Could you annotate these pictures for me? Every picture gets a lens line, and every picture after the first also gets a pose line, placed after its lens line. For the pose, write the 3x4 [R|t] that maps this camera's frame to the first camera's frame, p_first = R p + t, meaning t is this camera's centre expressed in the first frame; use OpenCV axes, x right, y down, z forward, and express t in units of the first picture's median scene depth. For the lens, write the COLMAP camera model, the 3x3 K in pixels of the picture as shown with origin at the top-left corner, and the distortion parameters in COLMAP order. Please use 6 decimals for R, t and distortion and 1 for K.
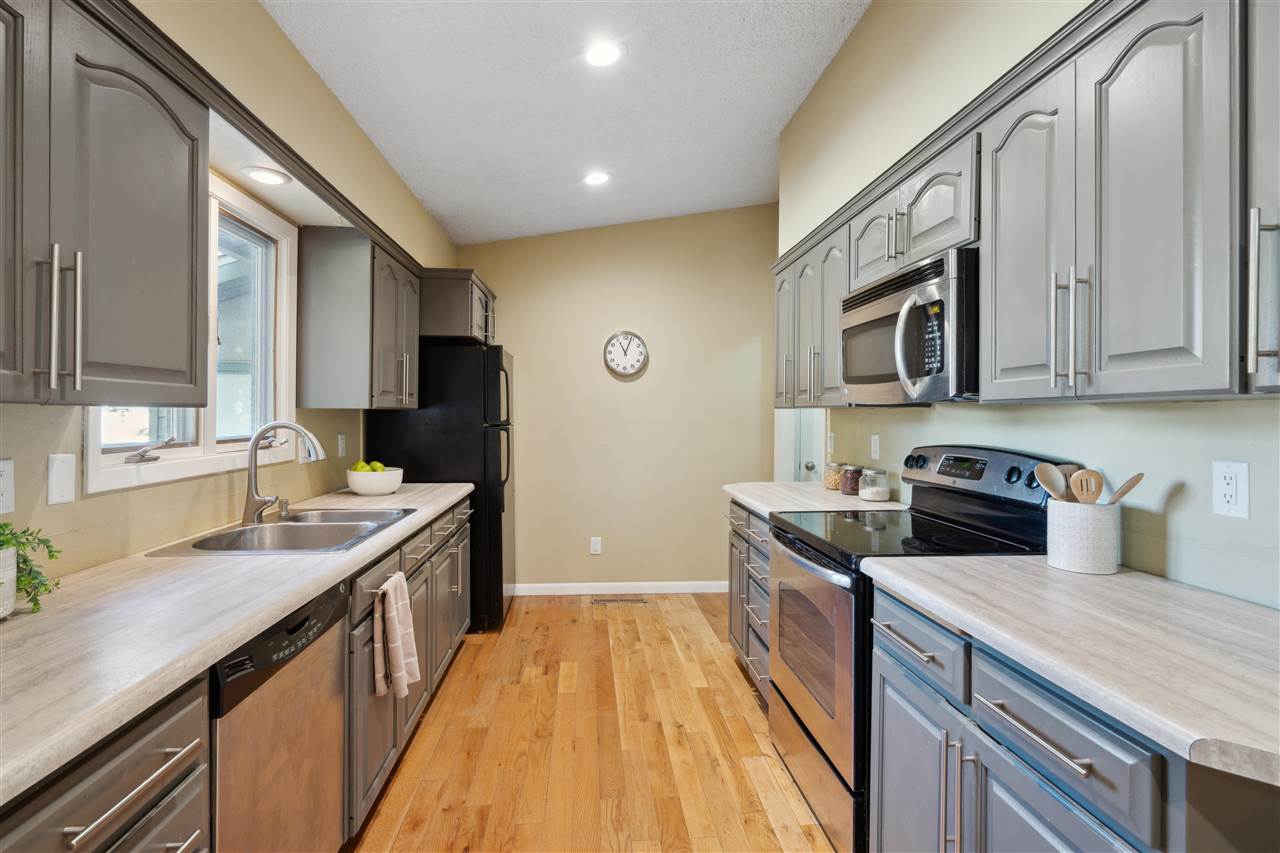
lens RADIAL K [[615.0, 0, 640.8], [0, 615.0, 415.7], [0, 0, 1]] dist [-0.001132, 0.000865]
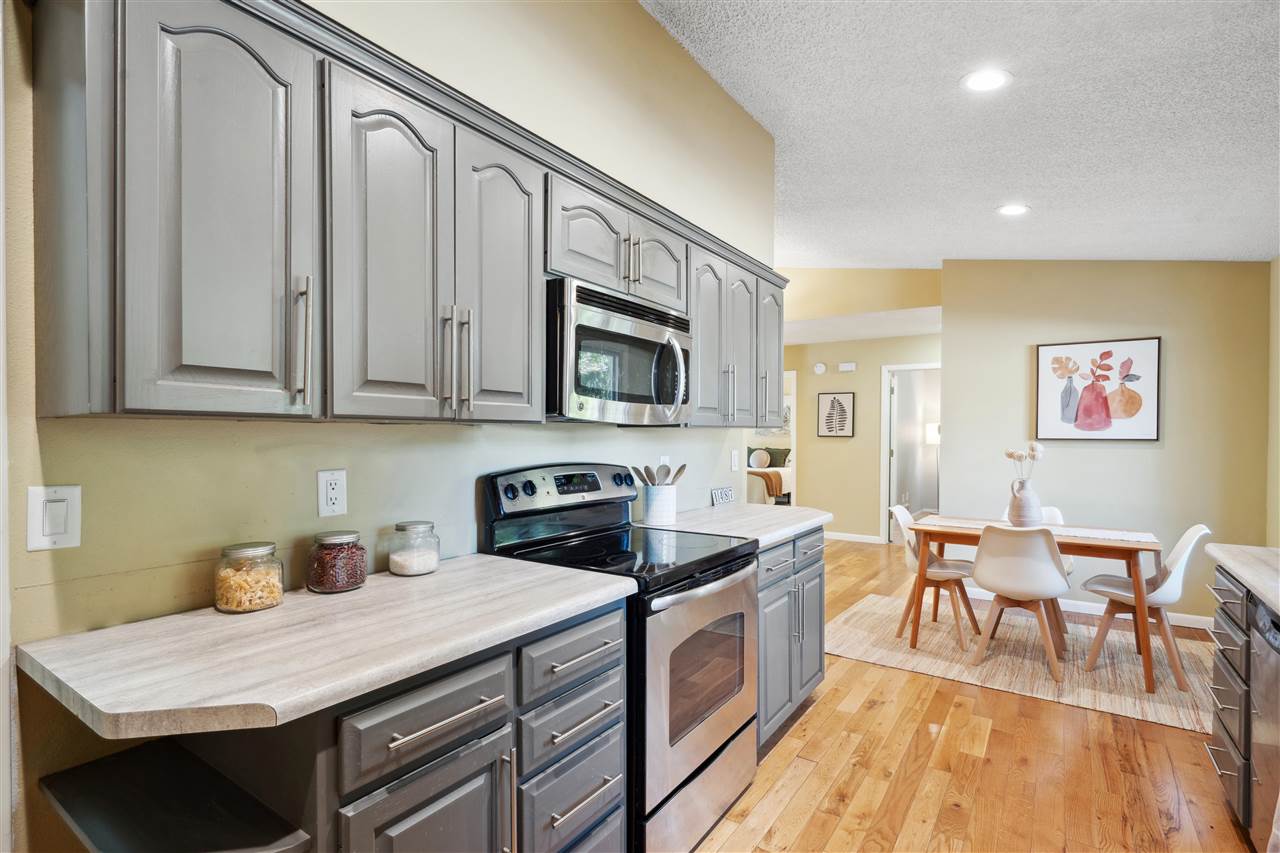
lens RADIAL K [[615.0, 0, 638.8], [0, 615.0, 442.9], [0, 0, 1]] dist [-0.001132, 0.000865]
pose [[-0.766103, -0.006897, 0.642681, -0.240703], [0.002672, 0.999900, 0.013916, -0.001178], [-0.642713, 0.012378, -0.766007, 1.674474]]
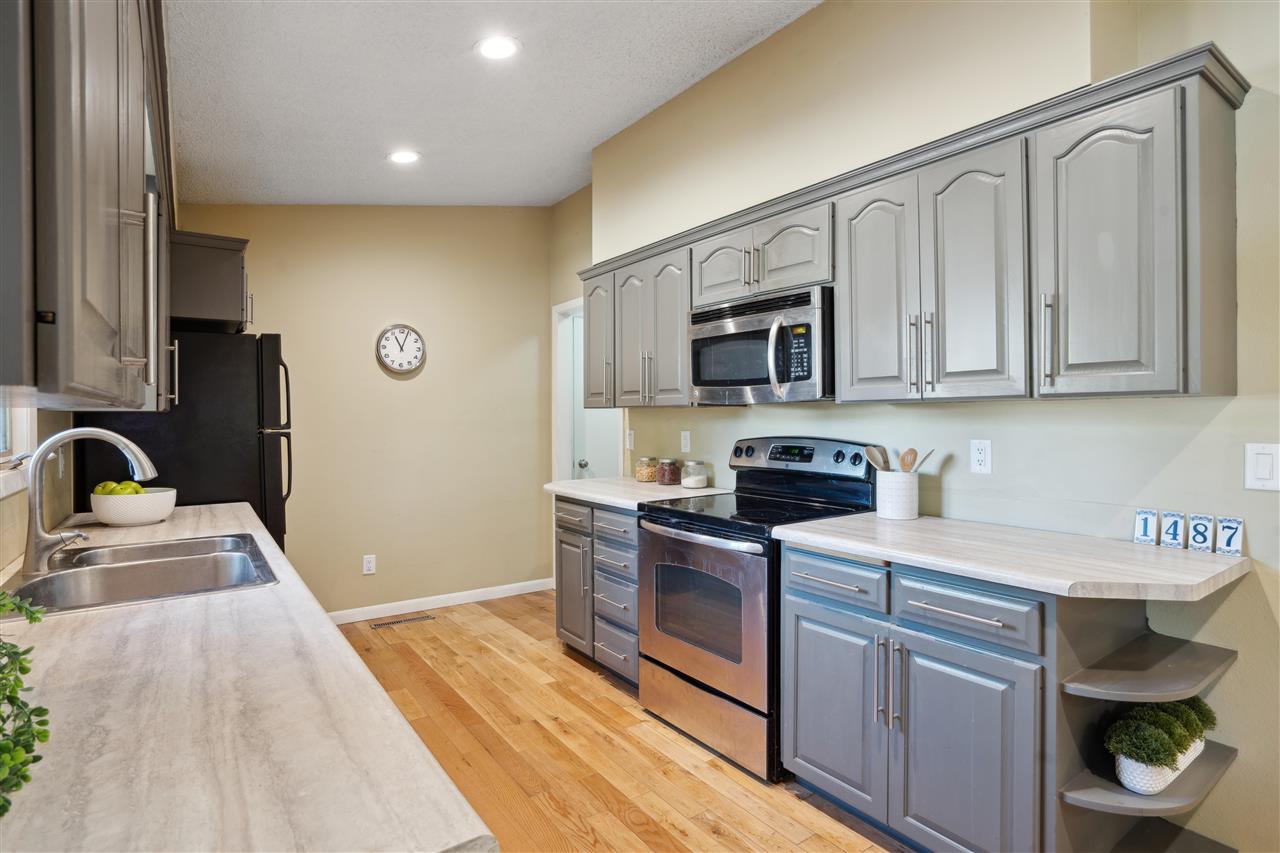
lens RADIAL K [[649.0, 0, 646.2], [0, 649.0, 417.5], [0, 0, 1]] dist [-0.032583, 0.003876]
pose [[0.860801, -0.012461, 0.508790, -0.398207], [0.011710, 0.999920, 0.004678, -0.000581], [-0.508808, 0.001931, 0.860878, -0.002939]]
